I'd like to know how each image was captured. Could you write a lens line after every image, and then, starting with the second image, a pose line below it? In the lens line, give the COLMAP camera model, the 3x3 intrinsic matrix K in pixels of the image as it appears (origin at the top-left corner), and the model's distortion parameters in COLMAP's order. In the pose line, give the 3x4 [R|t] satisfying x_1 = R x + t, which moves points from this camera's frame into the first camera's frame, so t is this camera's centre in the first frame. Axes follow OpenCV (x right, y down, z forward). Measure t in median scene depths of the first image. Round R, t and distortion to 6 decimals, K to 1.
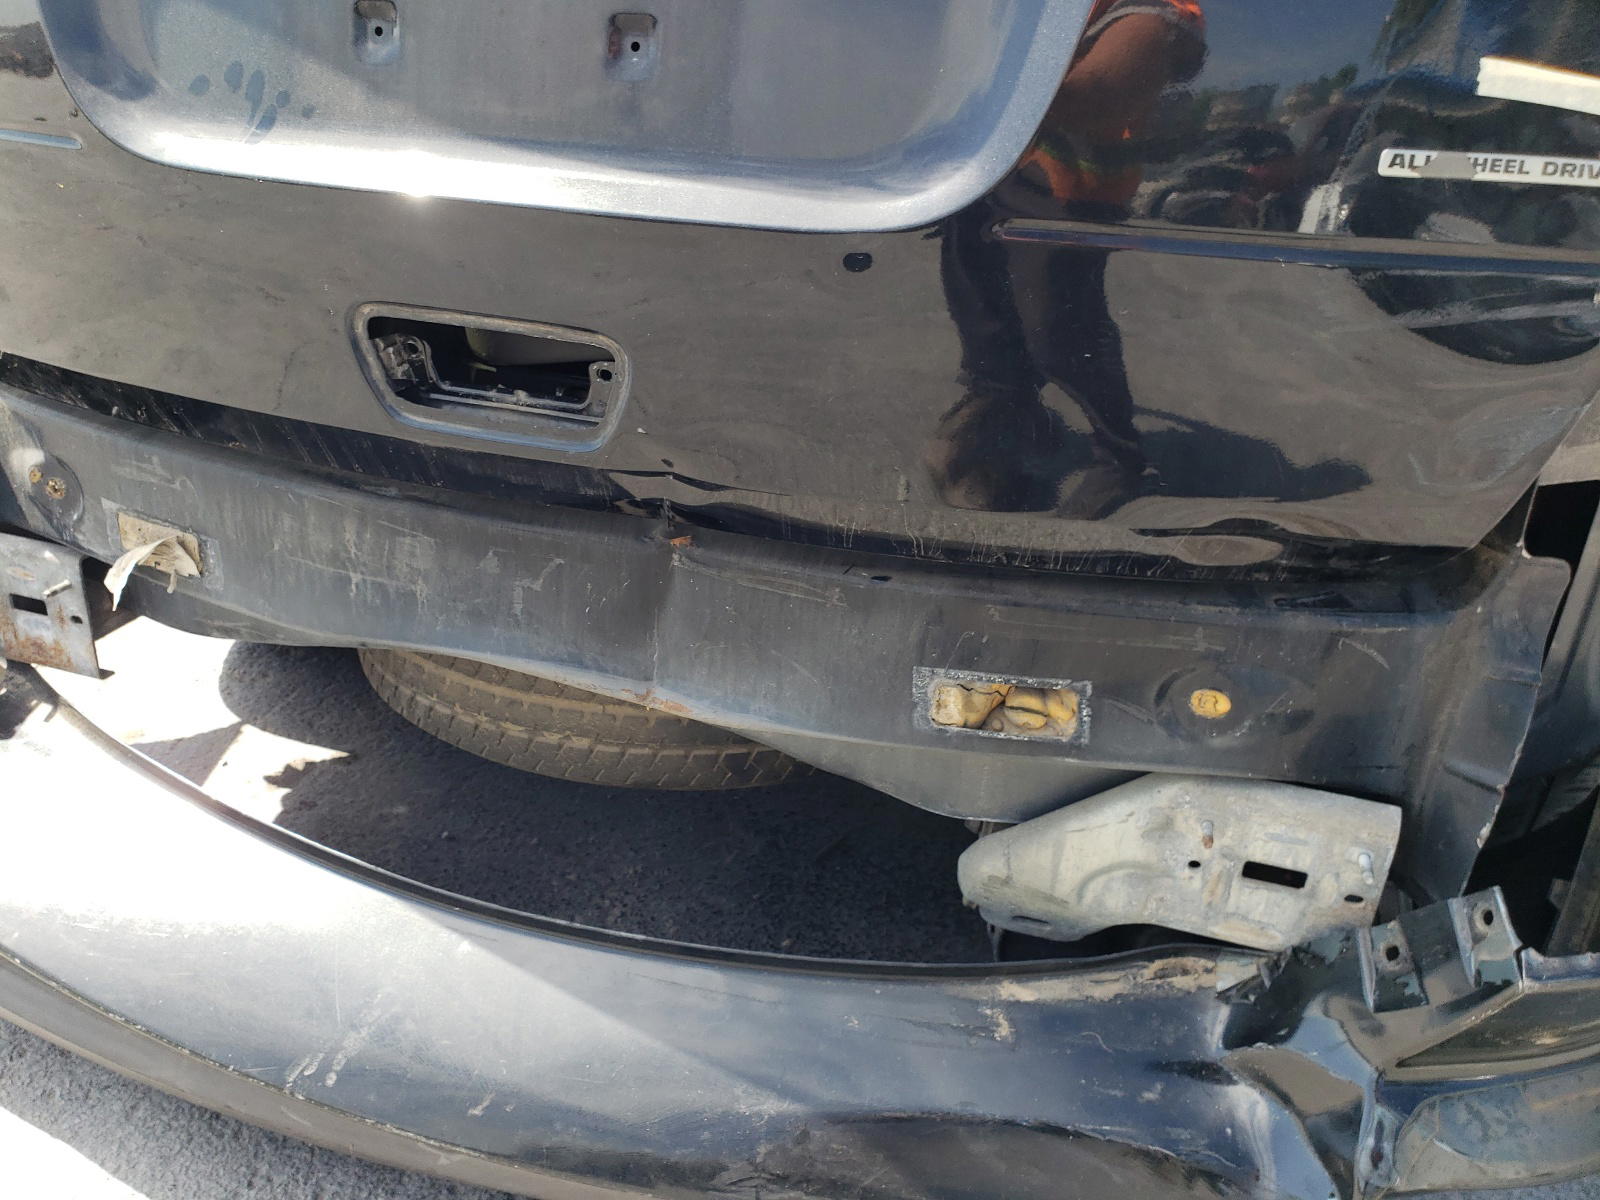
lens RADIAL K [[1406.5, 0, 800.0], [0, 1406.5, 600.0], [0, 0, 1]] dist [-0.010039, -0.009782]
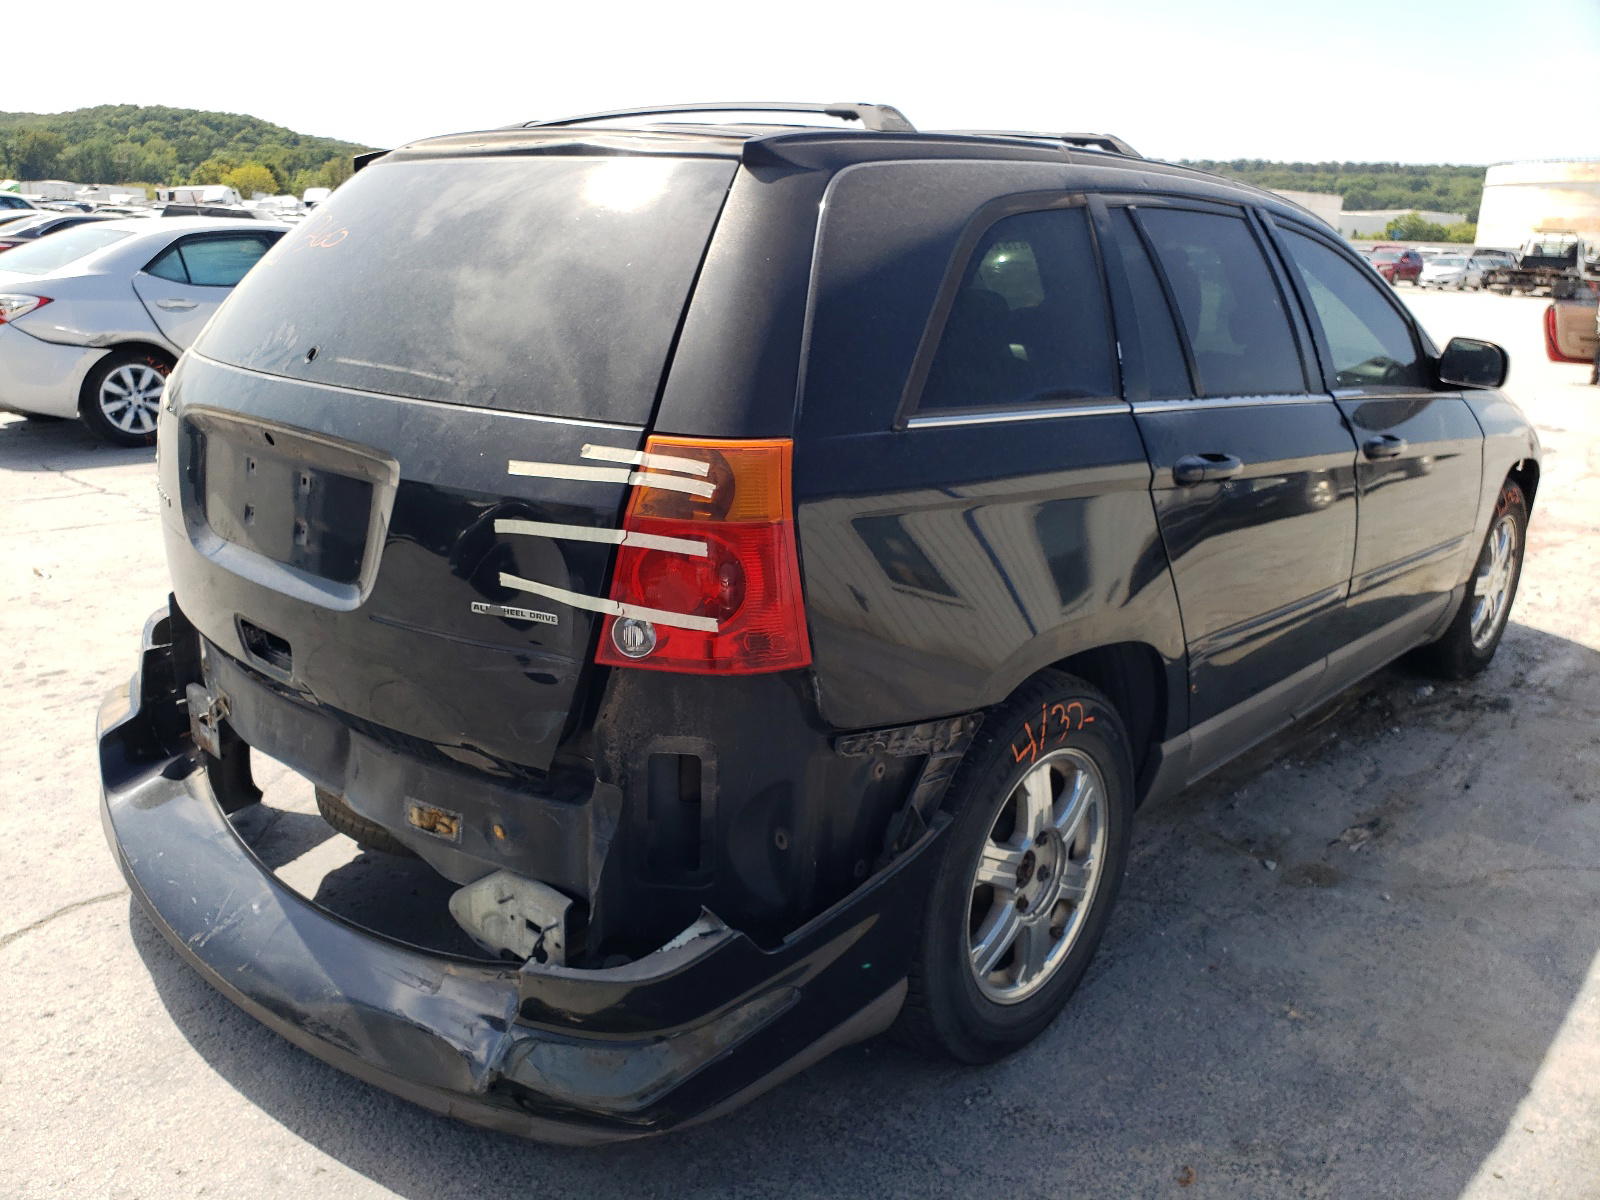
lens RADIAL K [[1406.5, 0, 800.0], [0, 1406.5, 600.0], [0, 0, 1]] dist [-0.010039, -0.009782]
pose [[0.899885, 0.103856, -0.423581, 1.561188], [-0.183944, 0.971002, -0.152708, -0.029167], [0.395439, 0.215335, 0.892894, -0.816454]]
